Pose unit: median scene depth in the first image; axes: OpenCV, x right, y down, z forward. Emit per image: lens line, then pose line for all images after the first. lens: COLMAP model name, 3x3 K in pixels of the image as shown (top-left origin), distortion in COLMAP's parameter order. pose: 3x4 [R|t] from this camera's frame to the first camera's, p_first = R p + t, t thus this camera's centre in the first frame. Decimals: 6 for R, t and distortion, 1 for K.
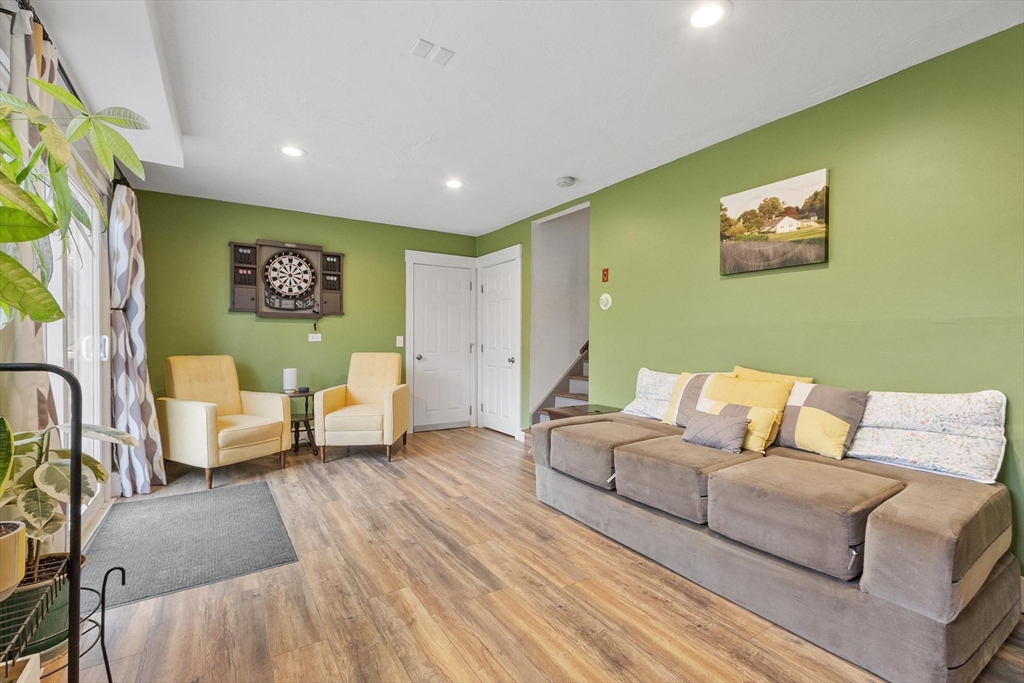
lens RADIAL K [[450.1, 0, 509.1], [0, 450.1, 343.3], [0, 0, 1]] dist [0.001957, 0.000216]
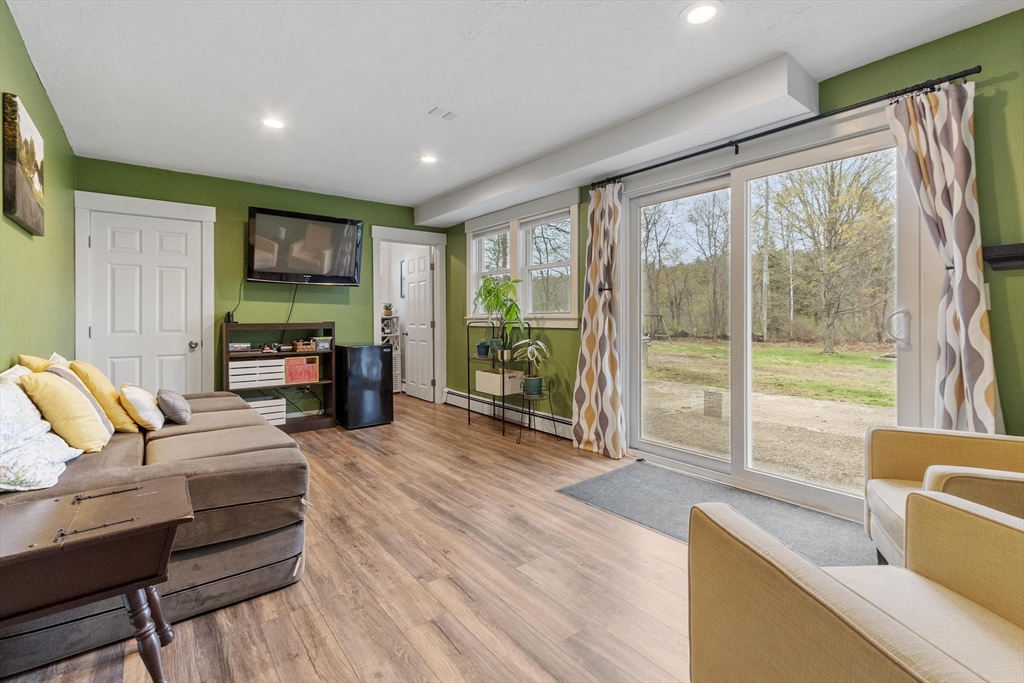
lens RADIAL K [[455.7, 0, 499.7], [0, 455.7, 338.1], [0, 0, 1]] dist [0.000215, 0.000007]
pose [[-0.997058, 0.004158, -0.076535, -0.215624], [0.000474, 0.998843, 0.048086, -0.007023], [0.076646, 0.047908, -0.995907, 2.229612]]
